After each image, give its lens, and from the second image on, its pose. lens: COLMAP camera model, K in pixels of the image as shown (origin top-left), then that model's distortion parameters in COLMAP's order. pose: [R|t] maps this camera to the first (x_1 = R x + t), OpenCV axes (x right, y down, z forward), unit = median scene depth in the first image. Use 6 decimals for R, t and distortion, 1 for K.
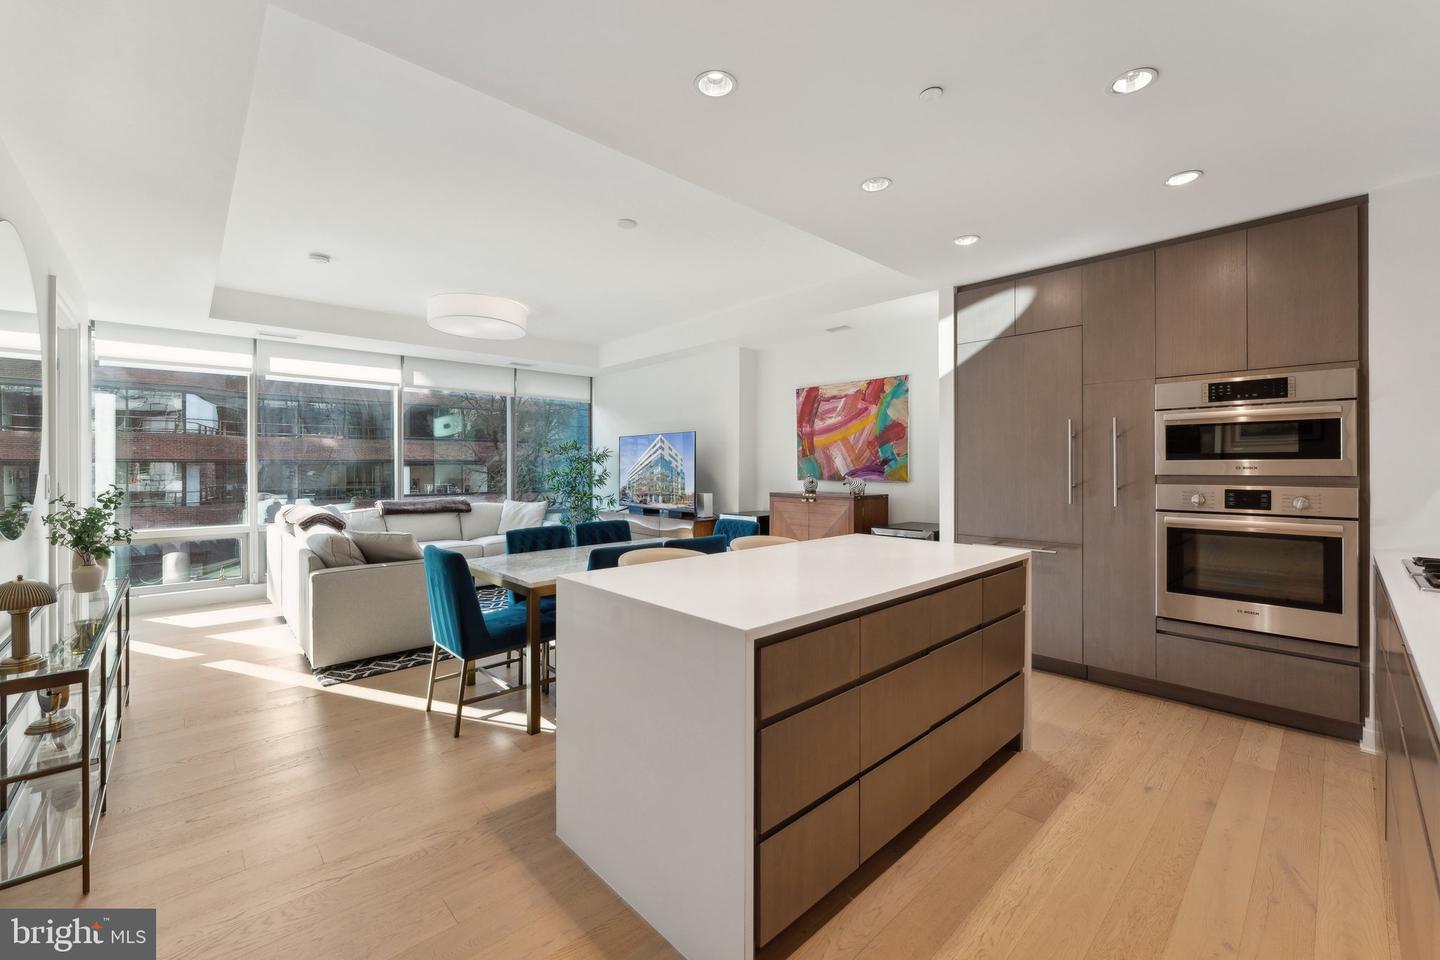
lens RADIAL K [[583.1, 0, 730.9], [0, 583.1, 469.1], [0, 0, 1]] dist [0.000292, 0.000238]
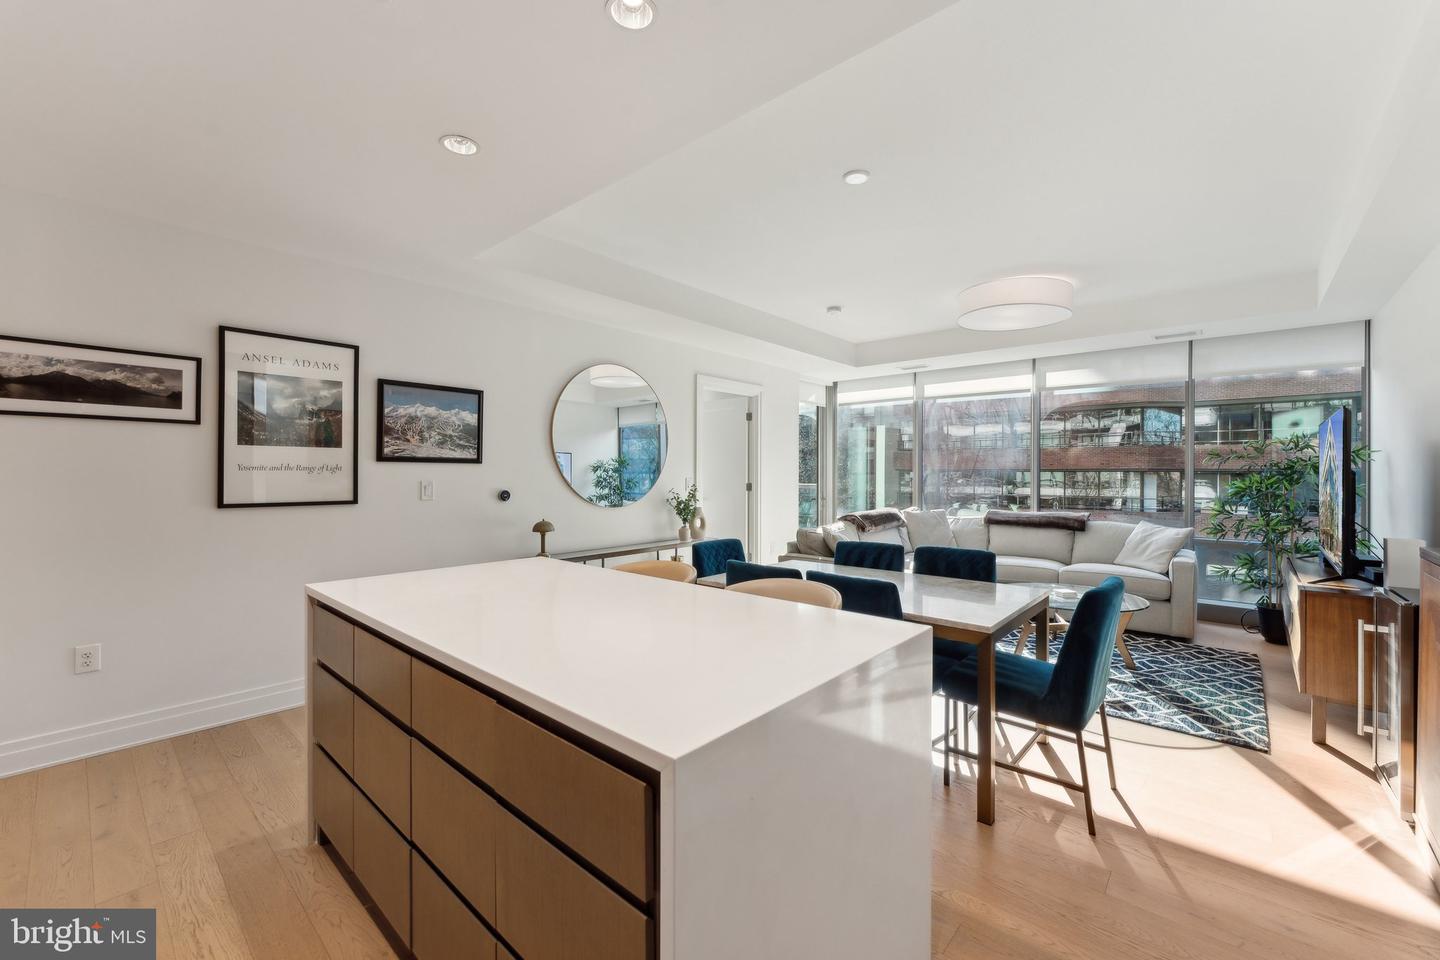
lens RADIAL K [[583.1, 0, 726.8], [0, 583.1, 477.5], [0, 0, 1]] dist [0.000292, 0.000238]
pose [[0.093992, 0.007474, -0.995545, 0.333714], [-0.007130, 0.999951, 0.006834, -0.004825], [0.995547, 0.006456, 0.094040, 0.415833]]
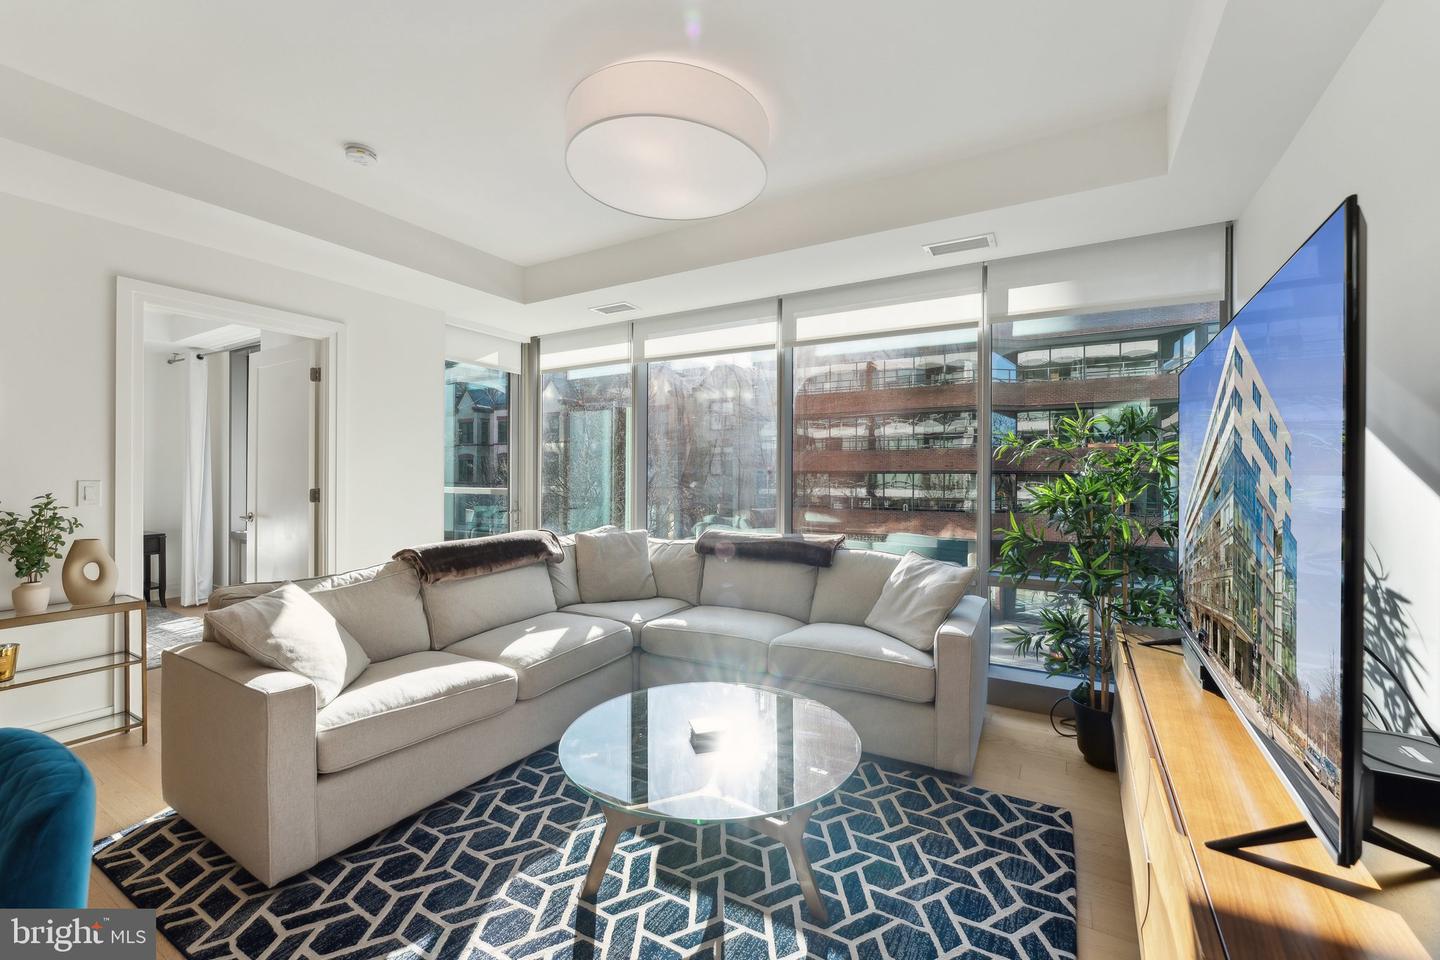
lens RADIAL K [[583.1, 0, 727.3], [0, 583.1, 480.8], [0, 0, 1]] dist [0.000292, 0.000238]
pose [[0.284350, 0.010330, -0.958665, 0.015246], [-0.008805, 0.999928, 0.008163, -0.004934], [0.958680, 0.006120, 0.284421, 0.771733]]
